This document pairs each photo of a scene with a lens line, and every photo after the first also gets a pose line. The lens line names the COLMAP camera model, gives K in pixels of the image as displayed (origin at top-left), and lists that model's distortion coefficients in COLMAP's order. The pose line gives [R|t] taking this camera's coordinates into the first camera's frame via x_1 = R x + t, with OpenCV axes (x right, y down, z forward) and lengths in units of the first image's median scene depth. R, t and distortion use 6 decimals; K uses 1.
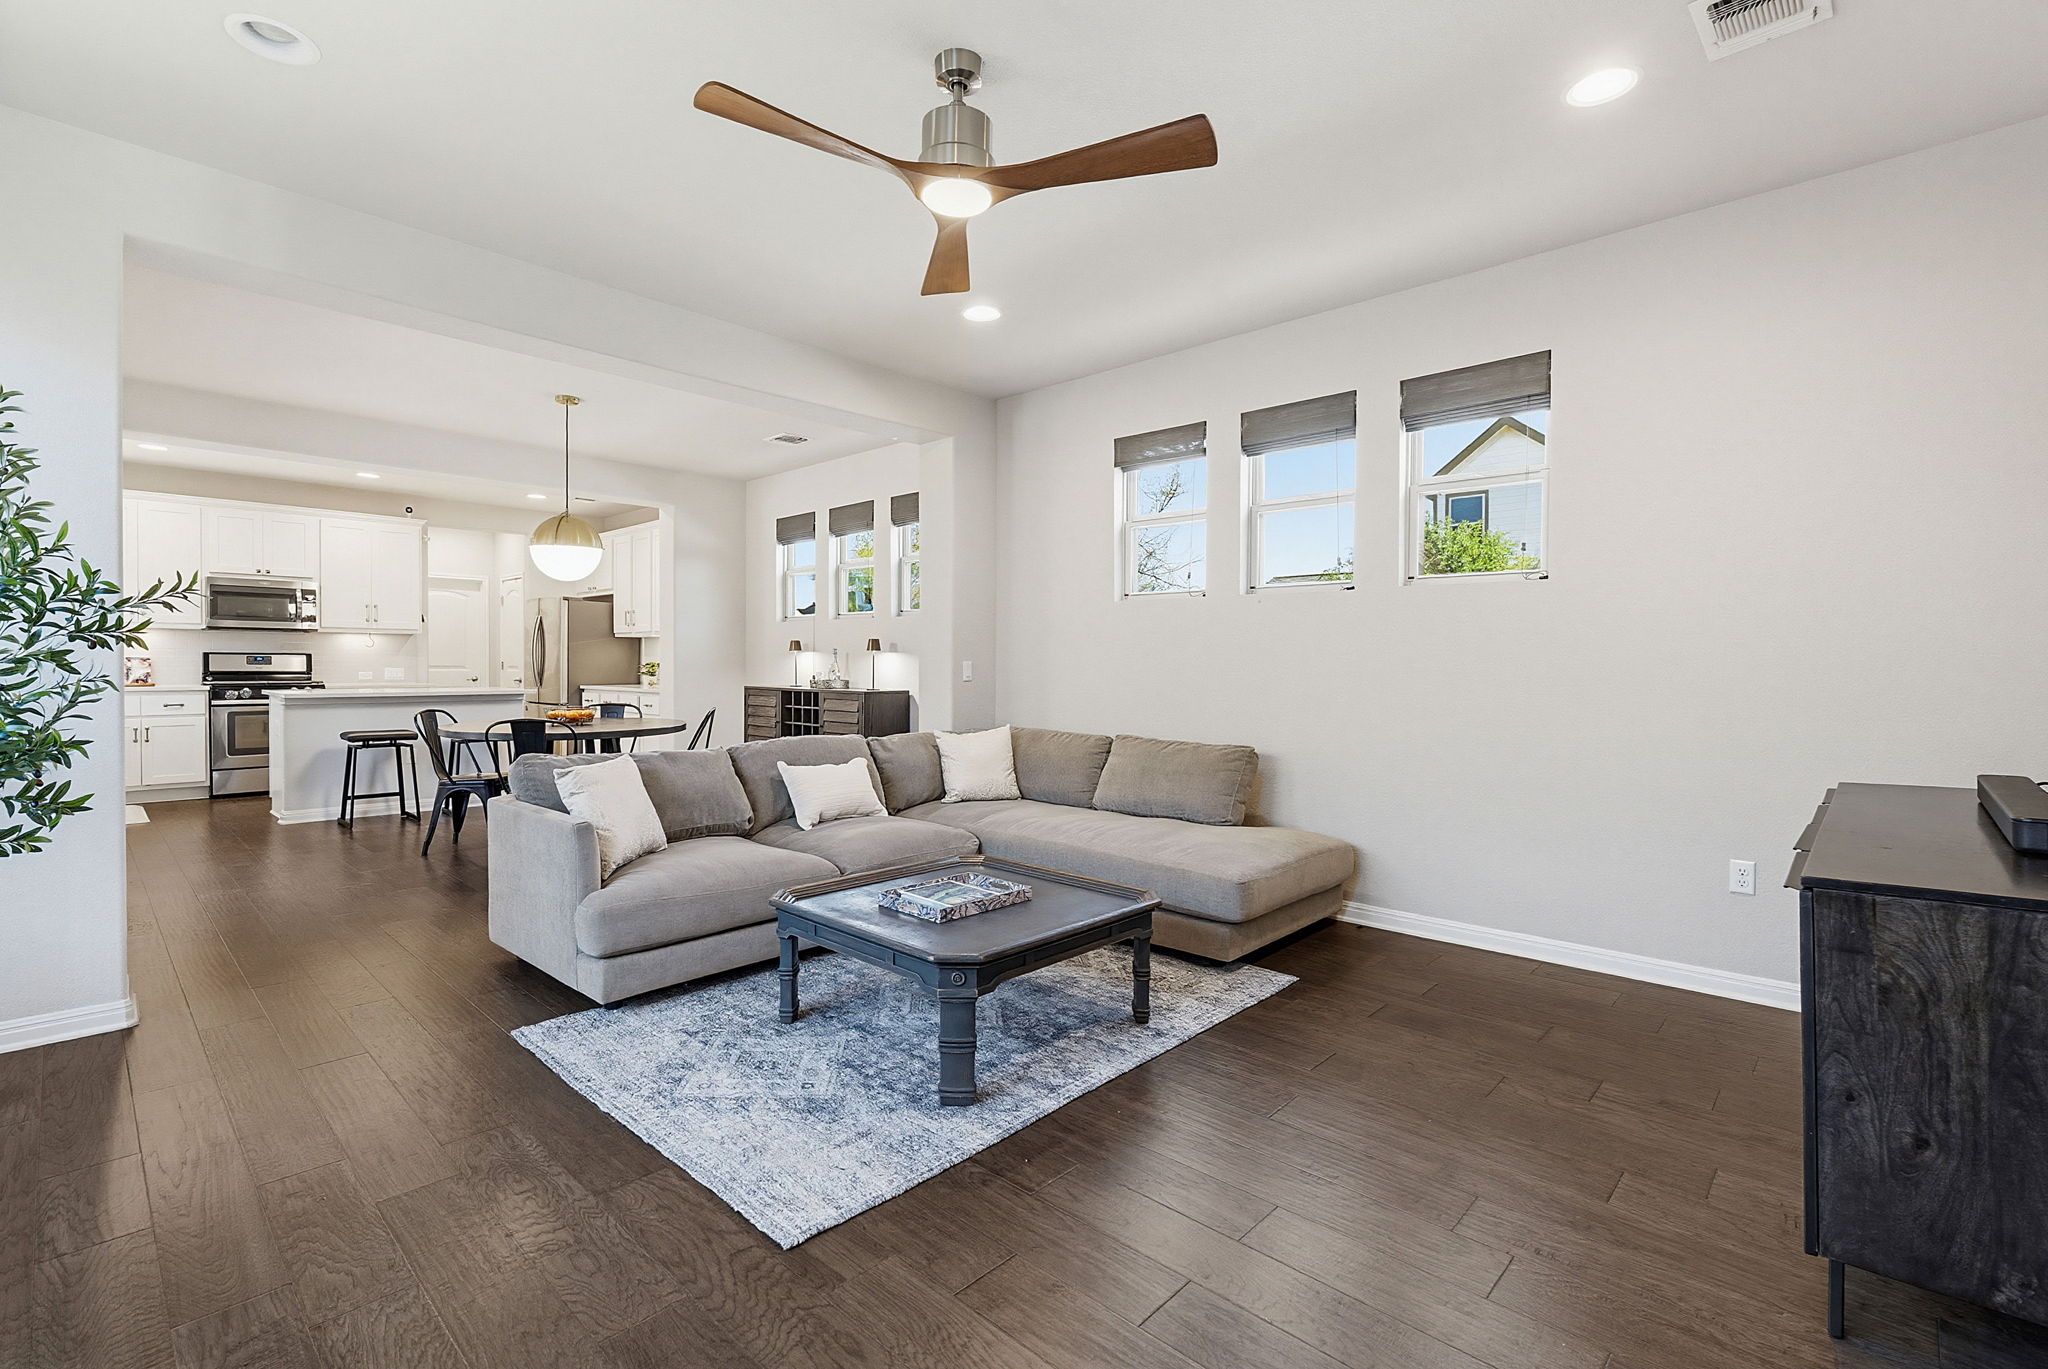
lens RADIAL K [[922.5, 0, 1003.0], [0, 922.5, 679.1], [0, 0, 1]] dist [-0.008062, 0.001961]
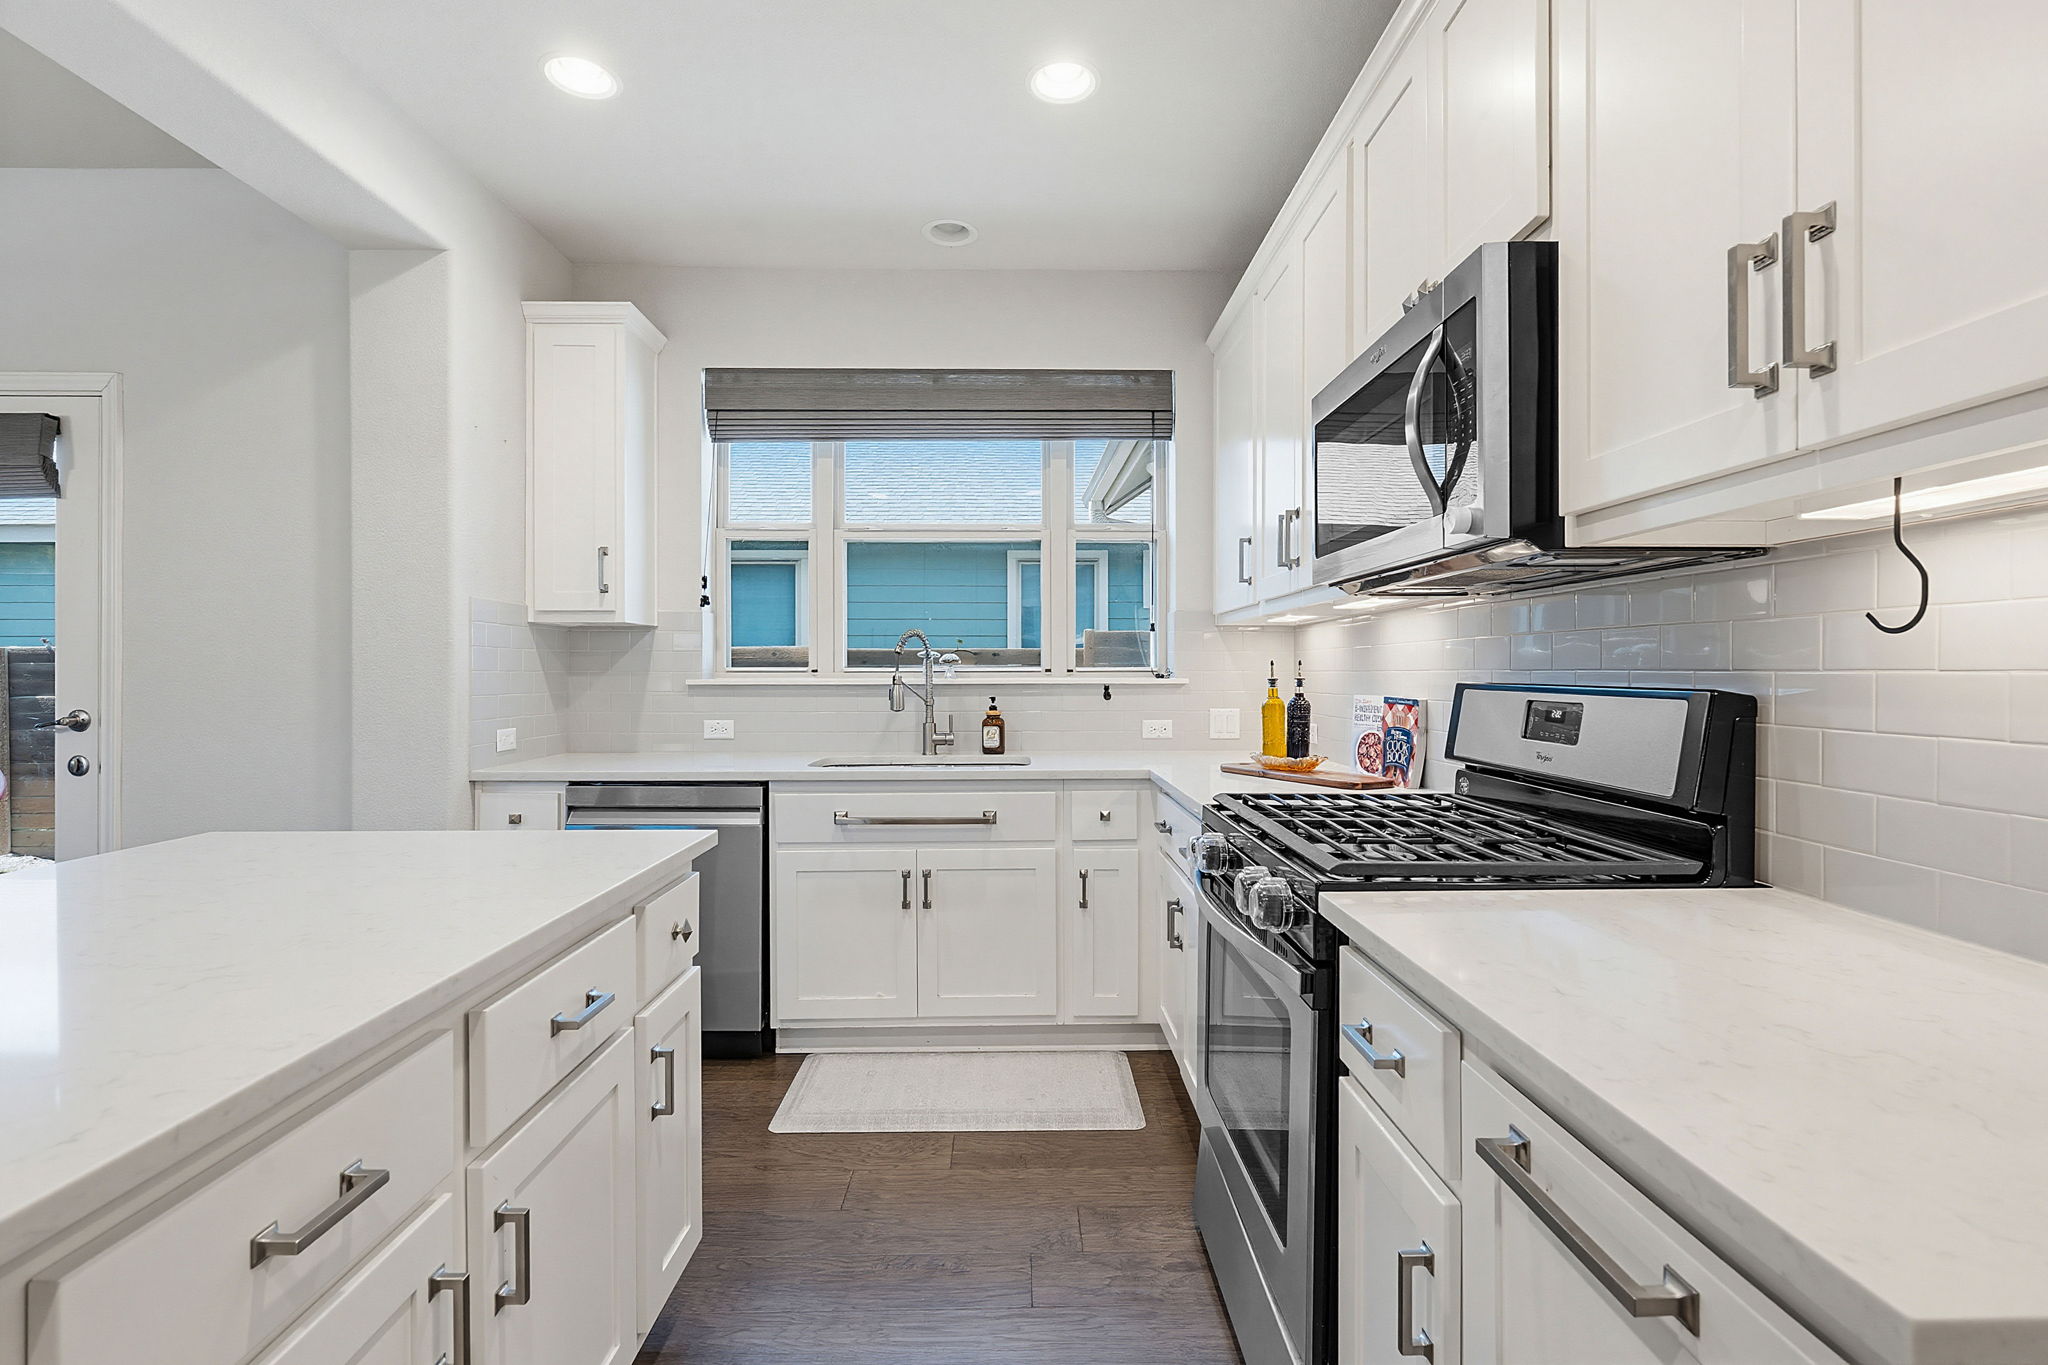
lens RADIAL K [[922.5, 0, 1029.4], [0, 922.5, 672.4], [0, 0, 1]] dist [-0.008062, 0.001961]
pose [[-0.704620, -0.004842, -0.709569, -0.642488], [-0.017299, 0.999797, 0.010356, -0.034653], [0.709374, 0.019572, -0.704560, 1.169522]]
